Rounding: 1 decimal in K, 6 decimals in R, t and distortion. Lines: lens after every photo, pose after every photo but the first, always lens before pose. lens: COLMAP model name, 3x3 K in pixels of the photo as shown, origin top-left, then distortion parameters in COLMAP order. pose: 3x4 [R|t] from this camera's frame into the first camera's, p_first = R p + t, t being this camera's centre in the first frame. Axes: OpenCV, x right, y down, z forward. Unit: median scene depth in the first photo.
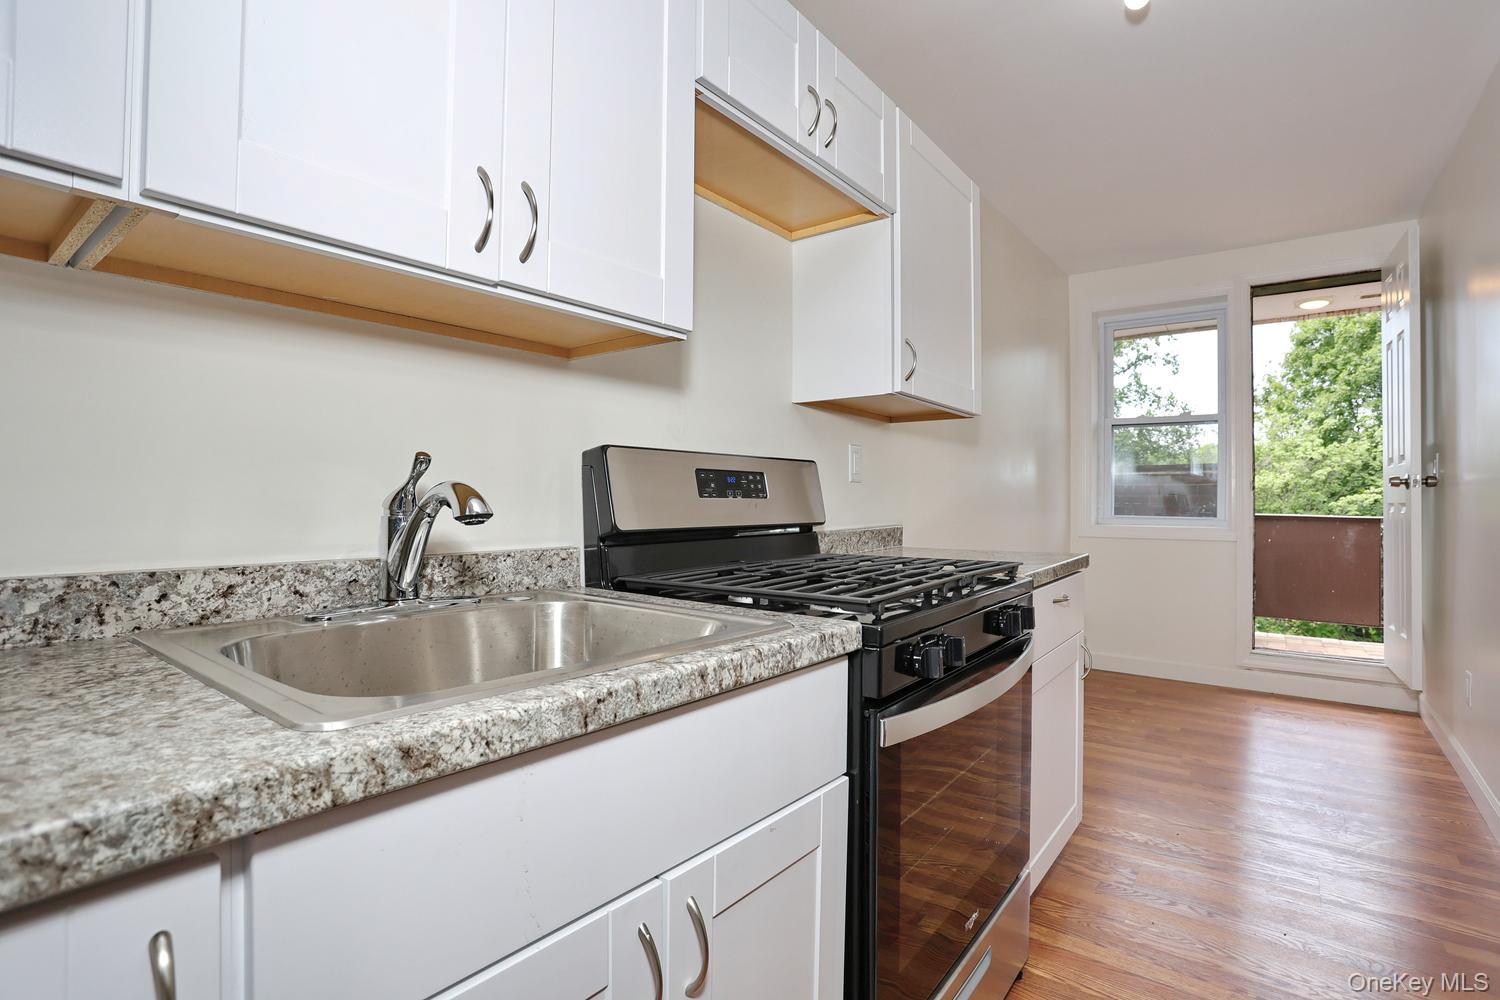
lens RADIAL K [[726.0, 0, 743.1], [0, 726.0, 496.8], [0, 0, 1]] dist [-0.068863, 0.026518]
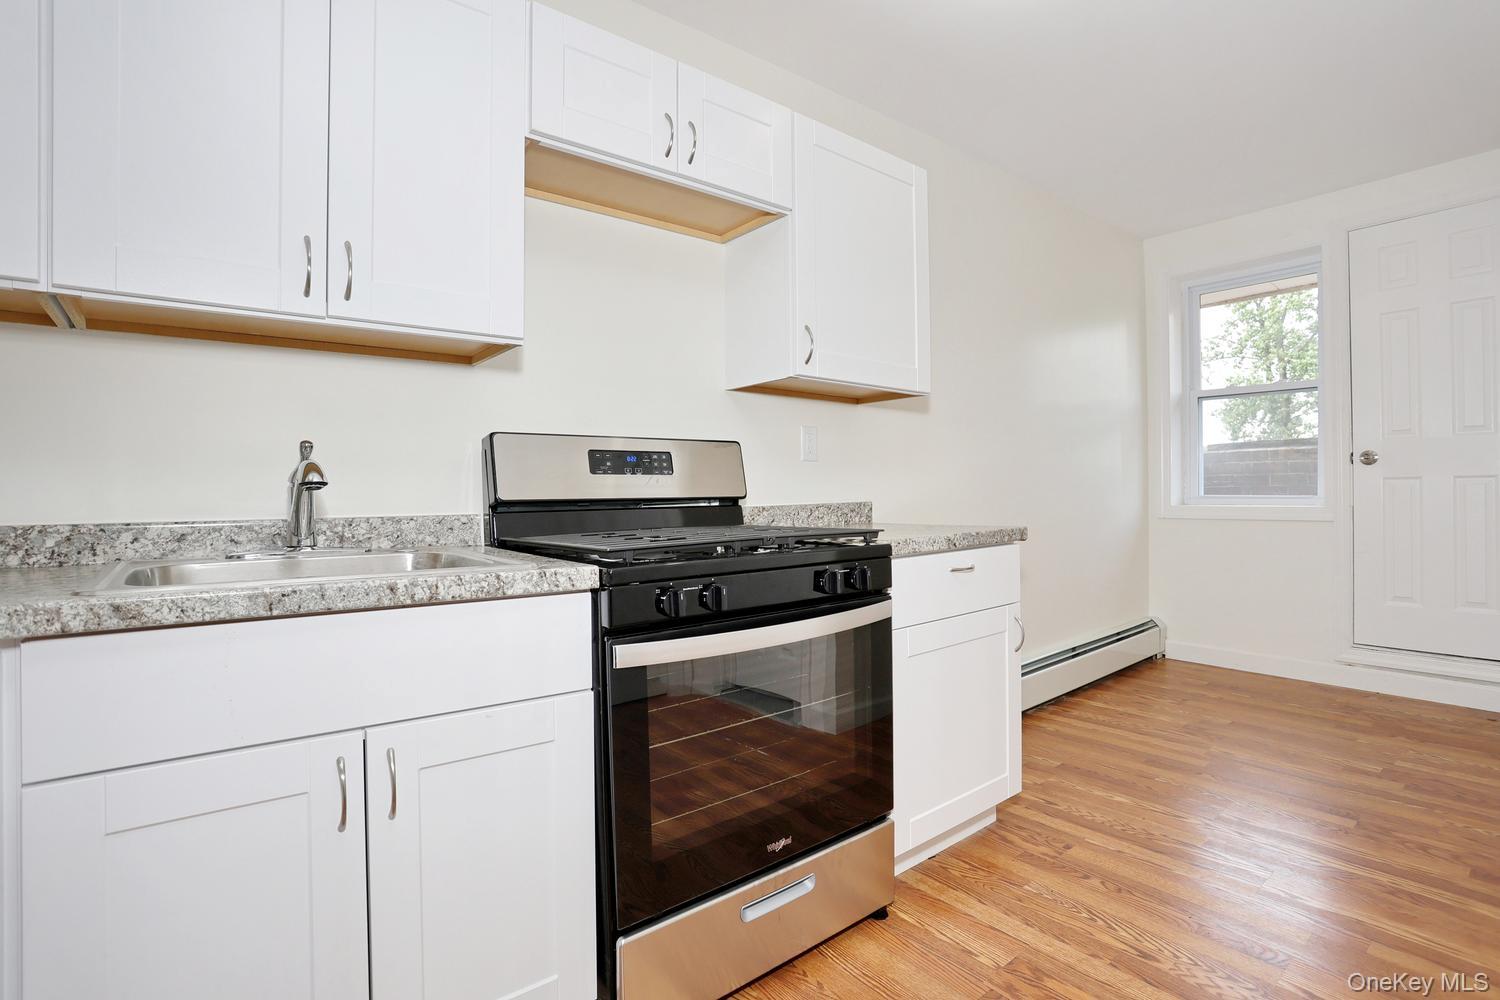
lens RADIAL K [[726.0, 0, 743.0], [0, 726.0, 496.1], [0, 0, 1]] dist [-0.068863, 0.026518]
pose [[0.970747, -0.014760, -0.239651, 0.330305], [0.016771, 0.999839, 0.006357, 0.024009], [0.239518, -0.010190, 0.970838, -0.064786]]
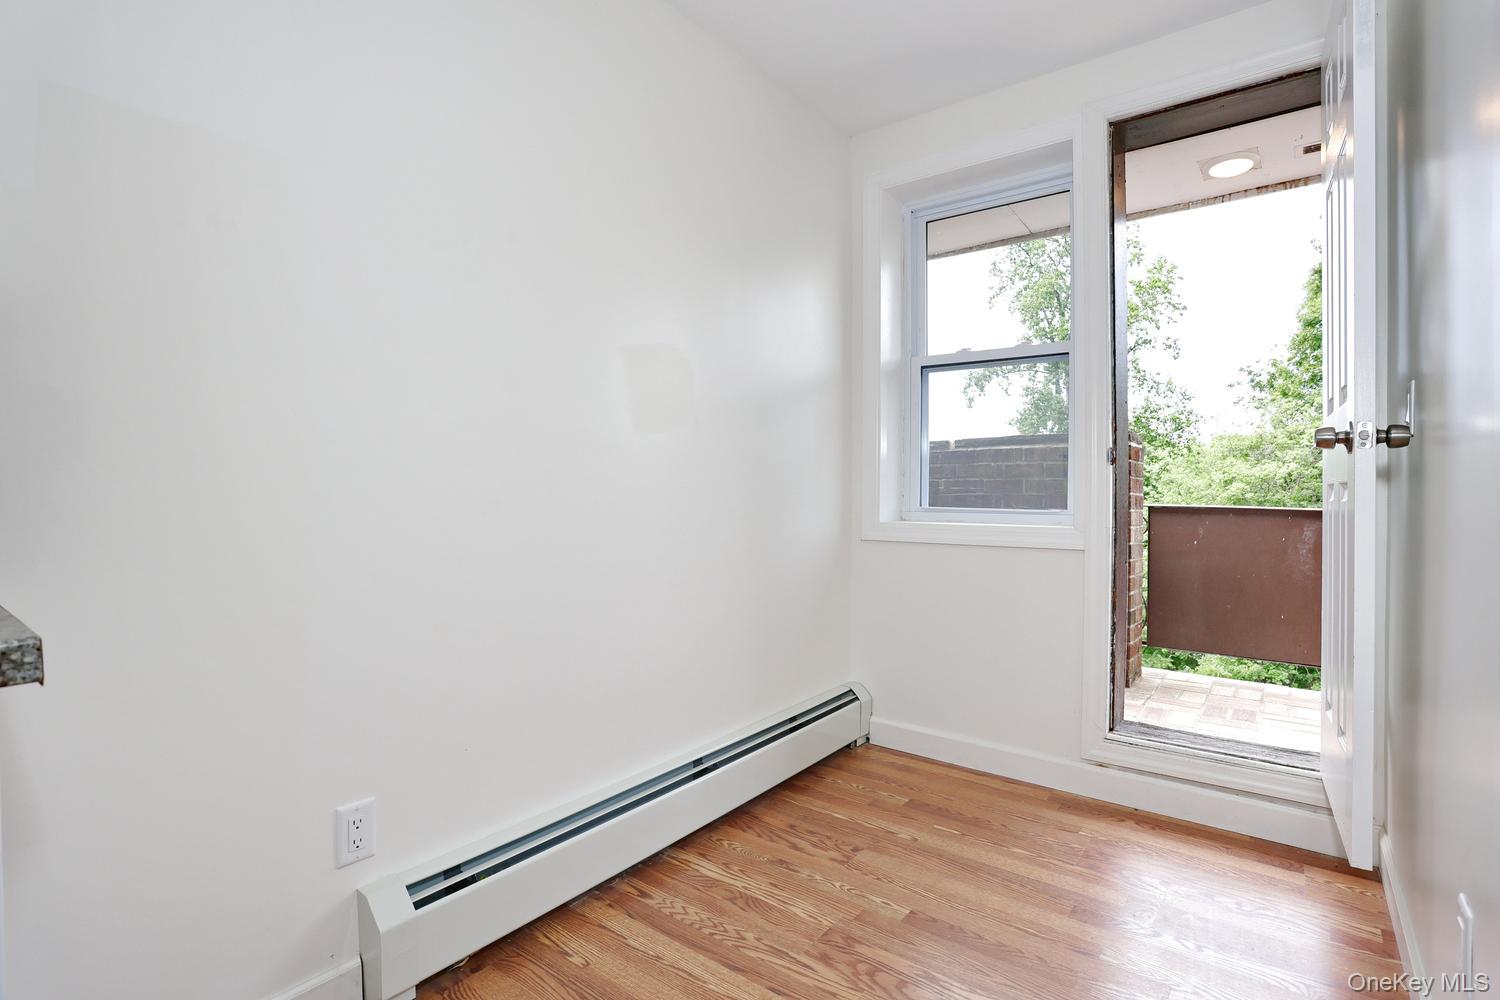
lens RADIAL K [[726.0, 0, 750.0], [0, 726.0, 498.4], [0, 0, 1]] dist [-0.068863, 0.026518]
pose [[0.999957, -0.001995, -0.009108, 0.743118], [0.002098, 0.999933, 0.011362, 0.021537], [0.009085, -0.011381, 0.999894, 0.696364]]
